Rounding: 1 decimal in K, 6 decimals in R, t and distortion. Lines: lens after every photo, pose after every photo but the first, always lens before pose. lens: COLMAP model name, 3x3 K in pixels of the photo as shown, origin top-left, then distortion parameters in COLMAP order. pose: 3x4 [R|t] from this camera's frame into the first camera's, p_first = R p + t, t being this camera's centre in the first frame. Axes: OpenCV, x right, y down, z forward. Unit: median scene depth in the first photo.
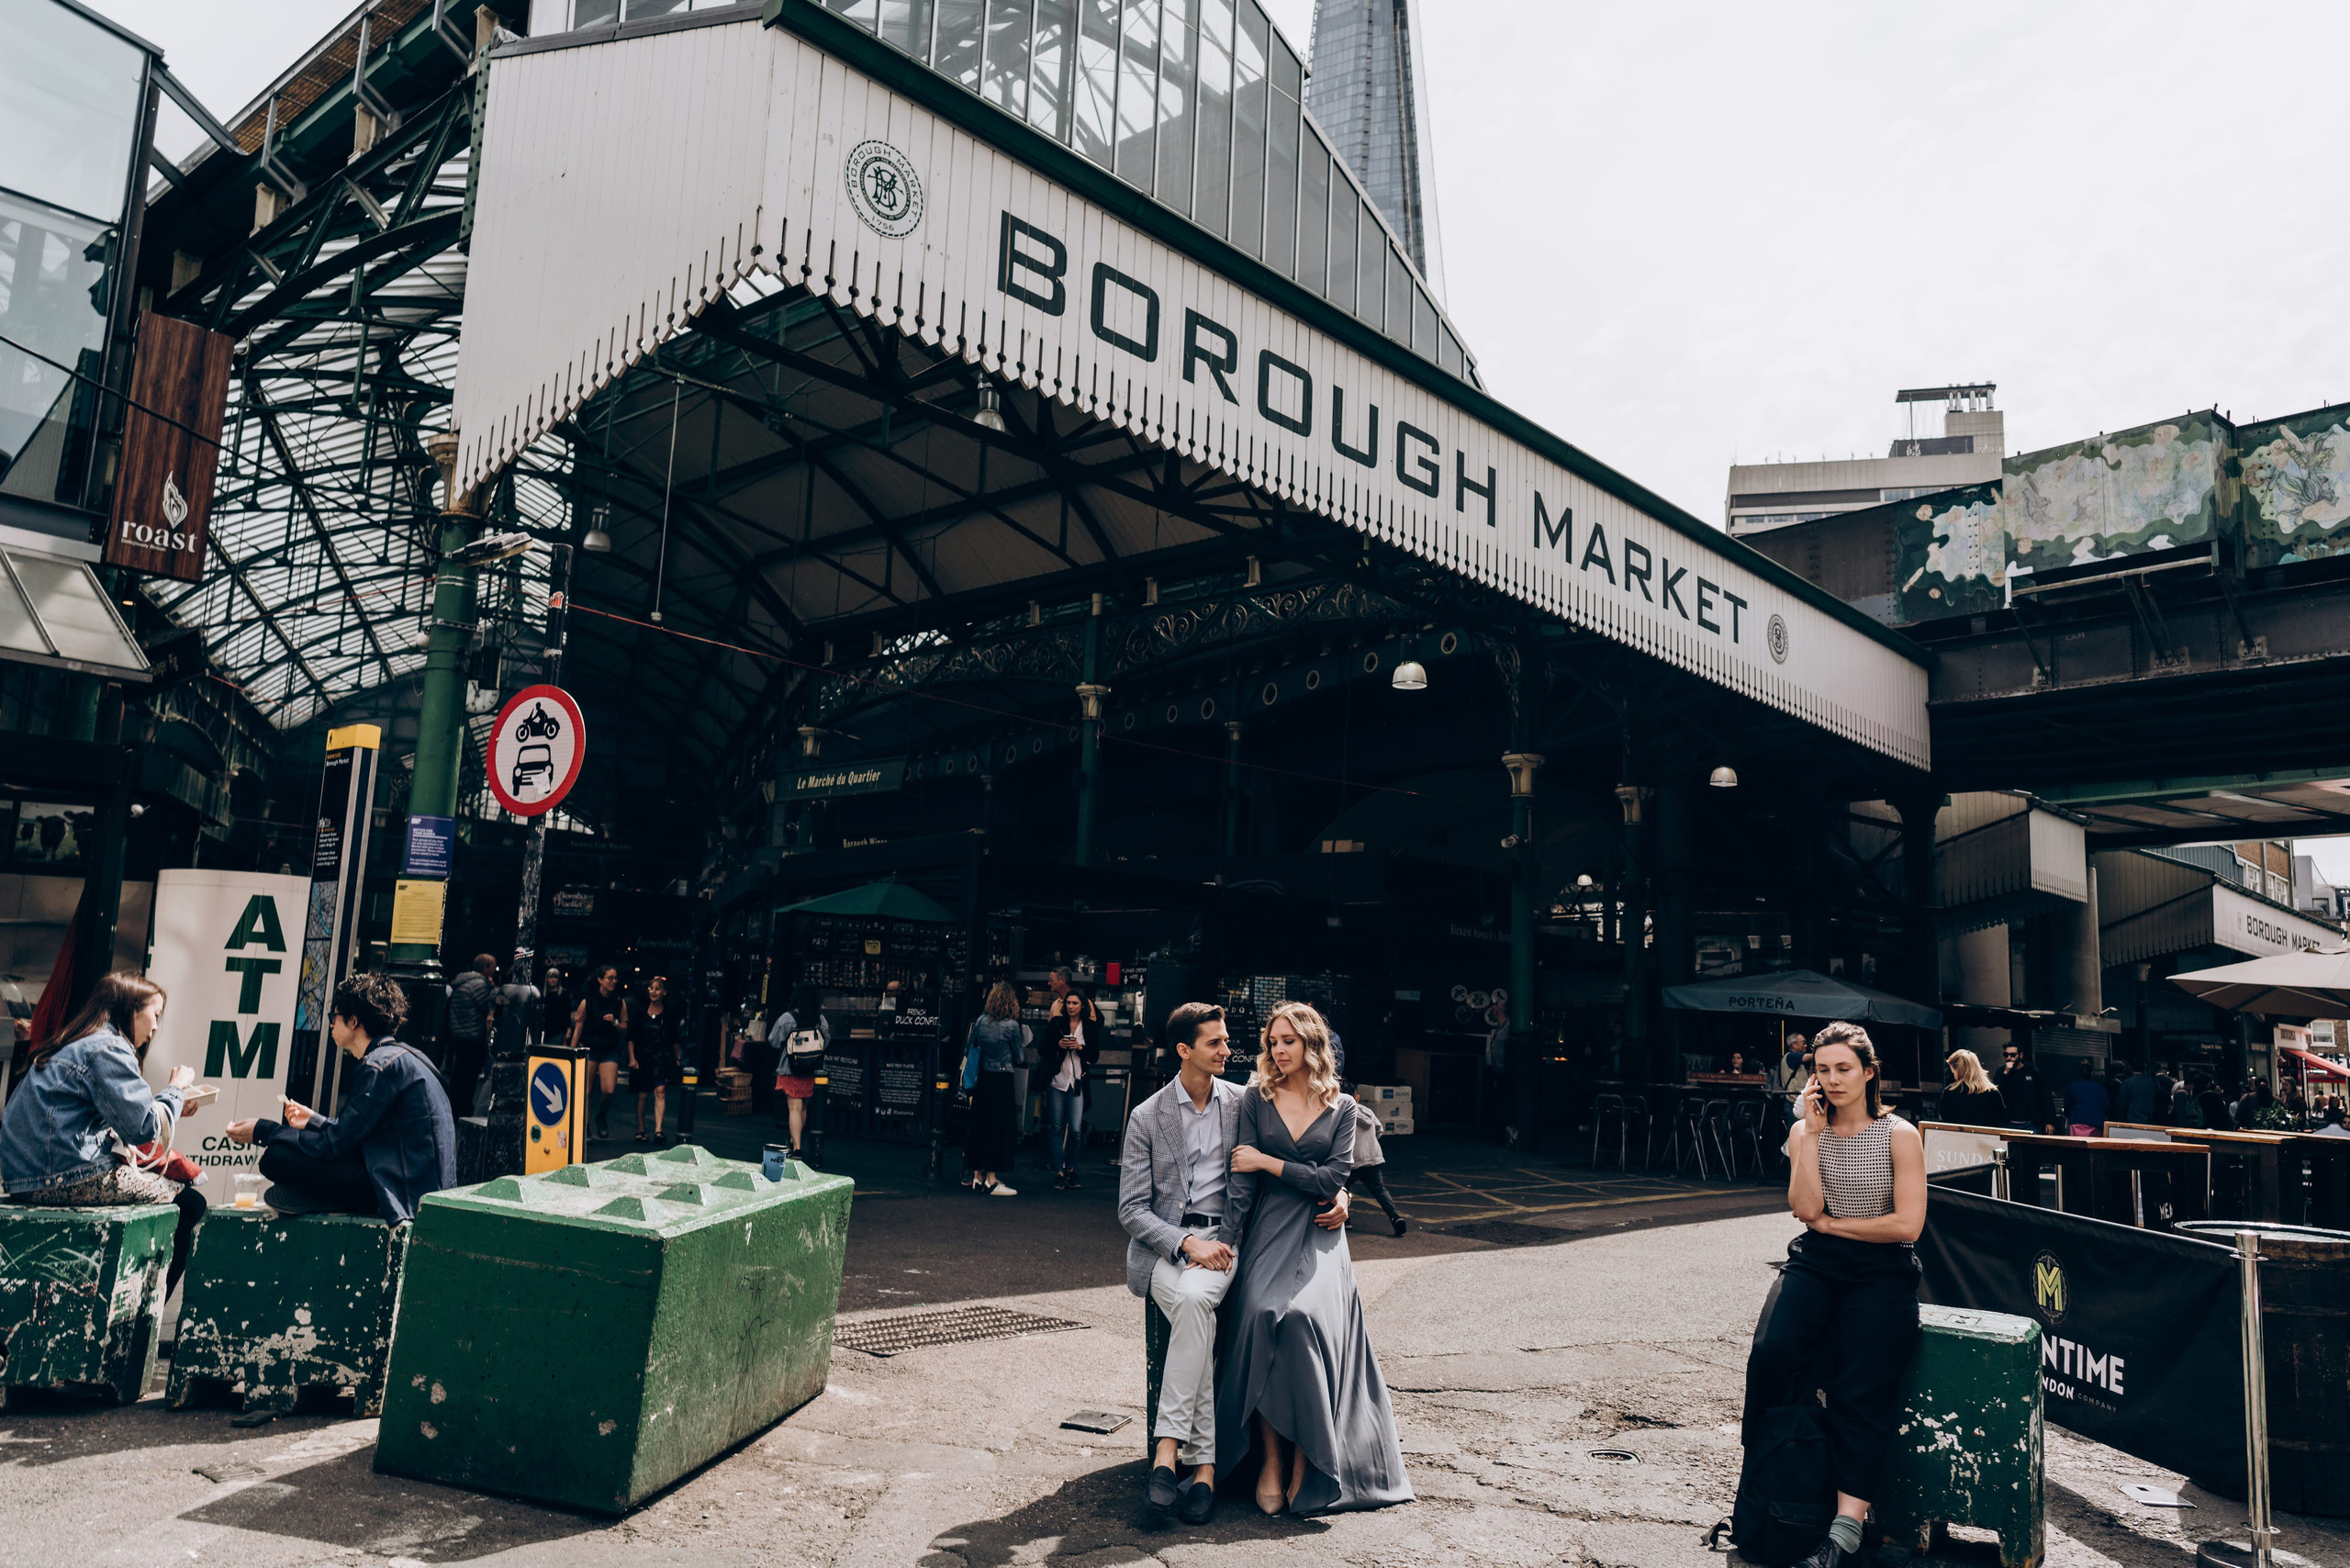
lens RADIAL K [[1710.8, 0, 1171.6], [0, 1710.8, 782.2], [0, 0, 1]] dist [0.001032, -0.002430]
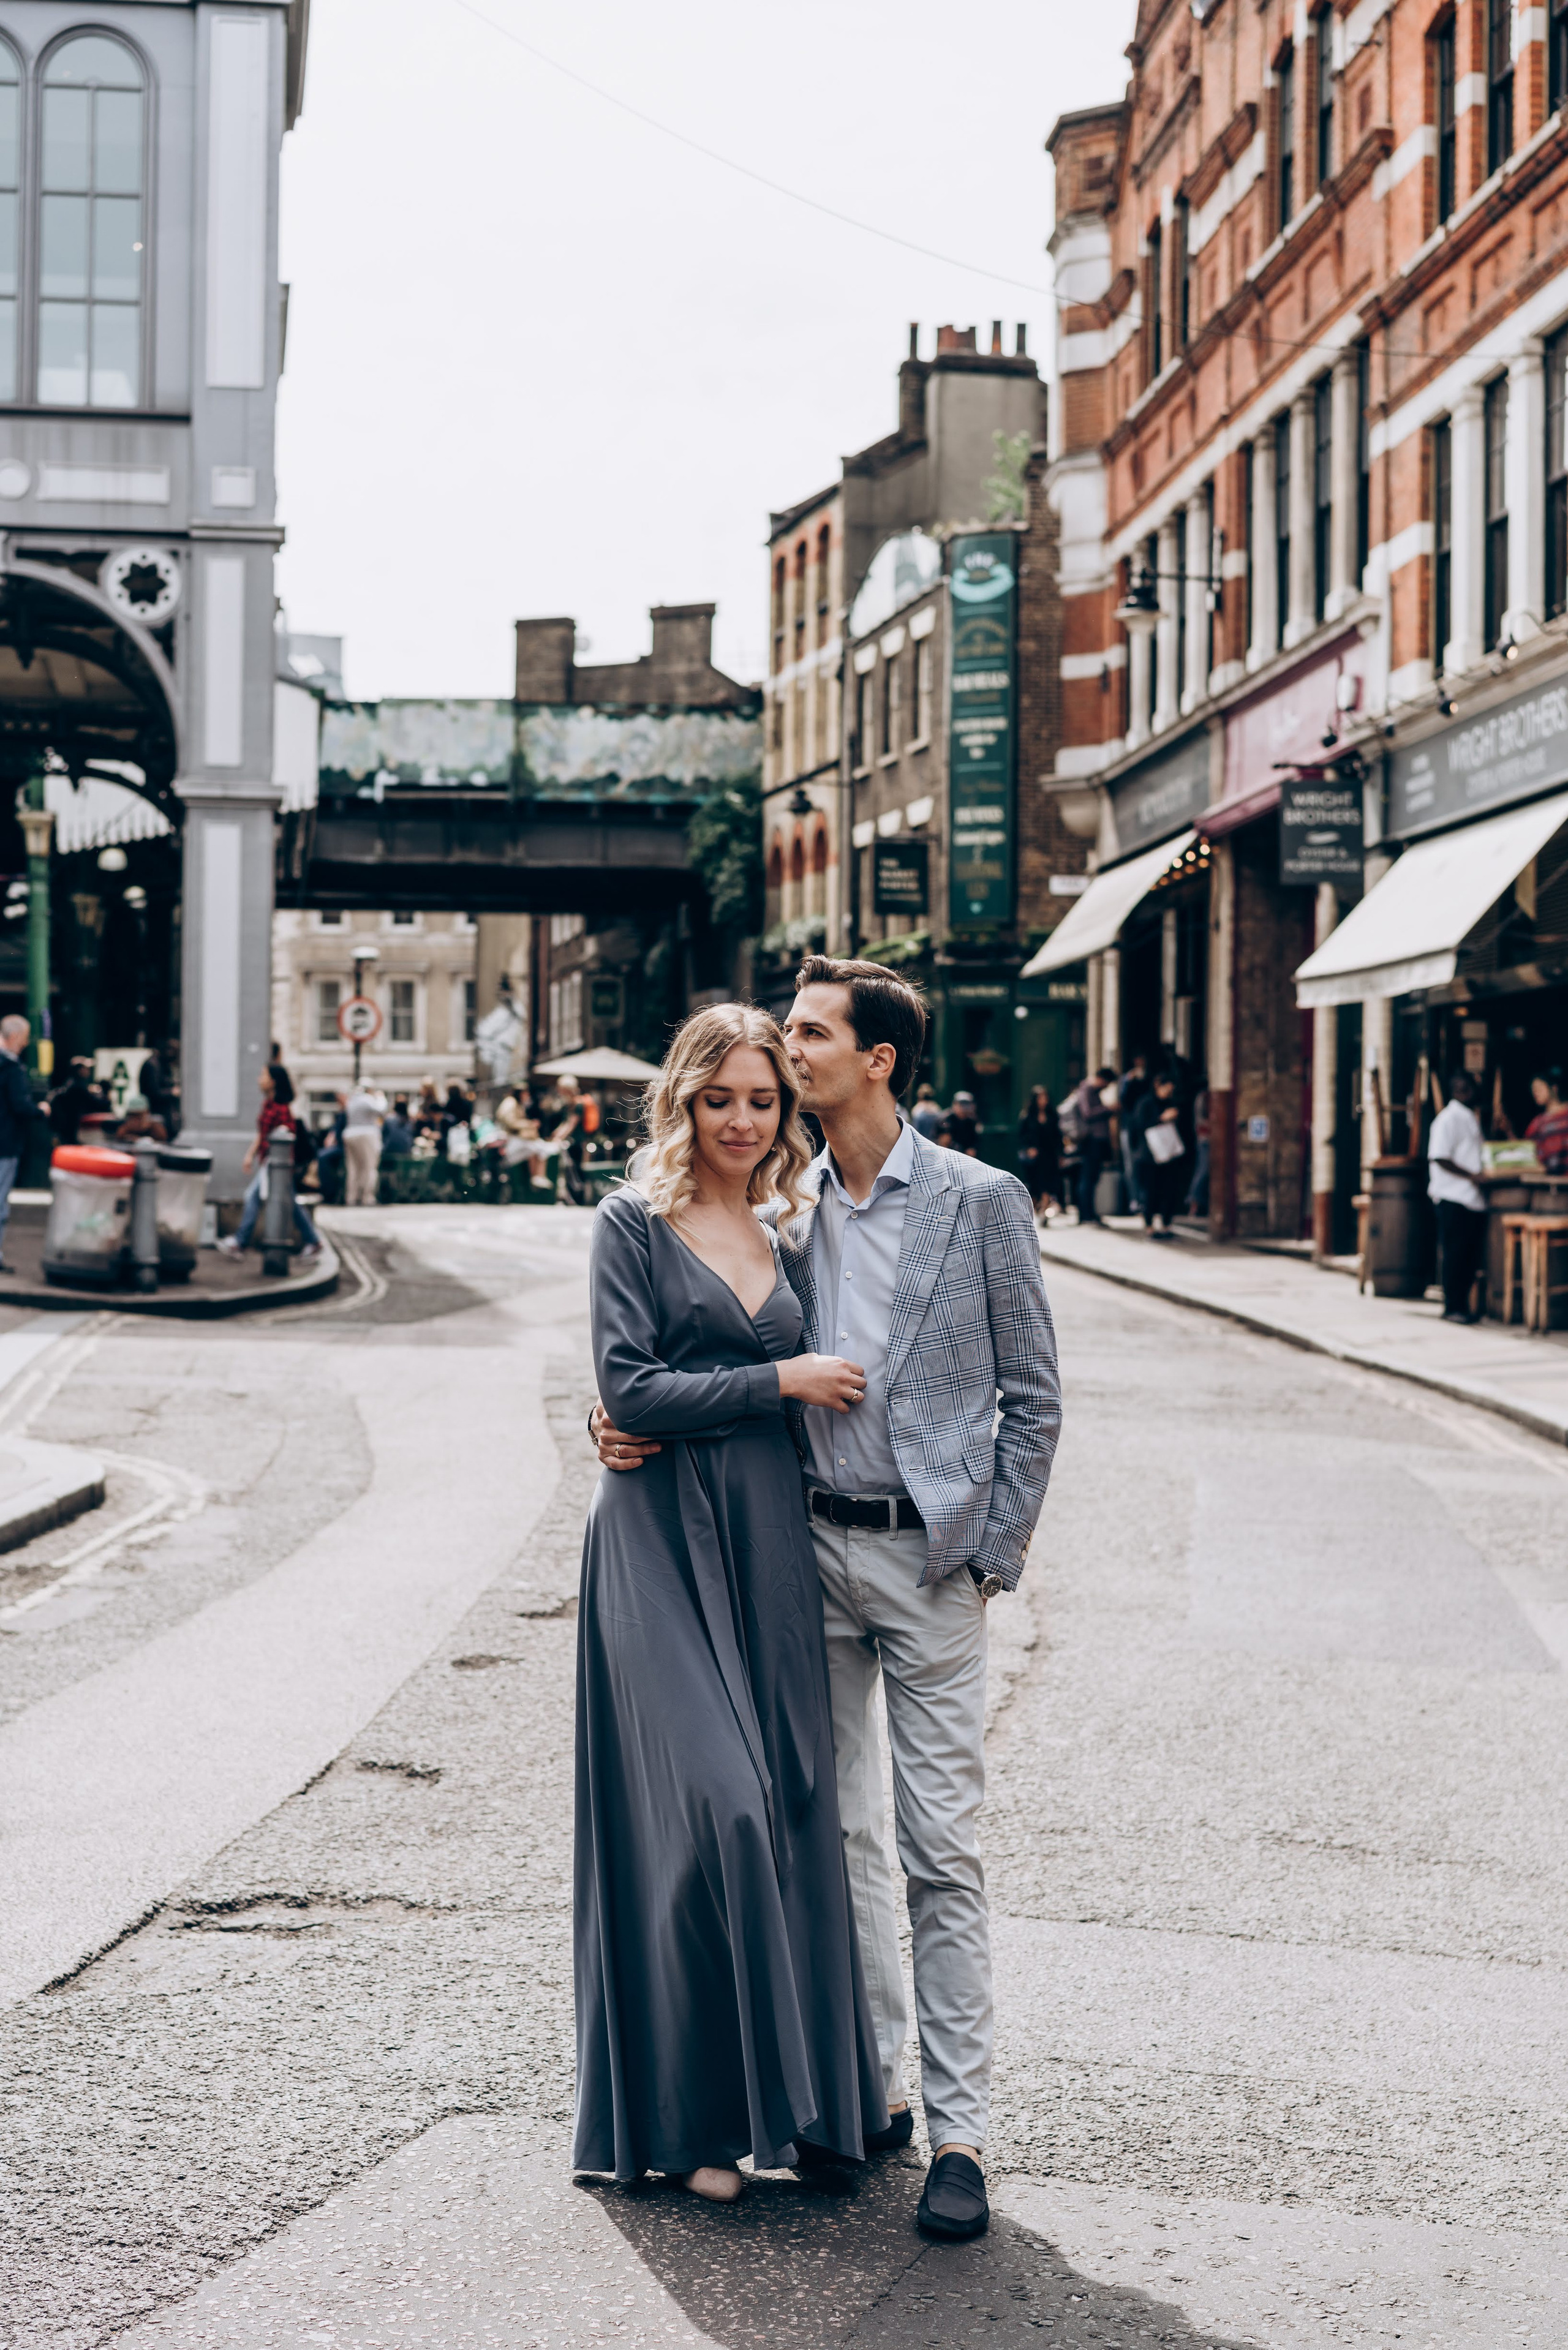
lens RADIAL K [[3833.2, 0, 784.1], [0, 3833.2, 1174.4], [0, 0, 1]] dist [-0.002649, 0.000000]
pose [[0.654851, -0.026263, 0.755301, -1.811322], [-0.105245, 0.986489, 0.125550, -0.247729], [-0.748394, -0.161709, 0.643239, -1.438270]]
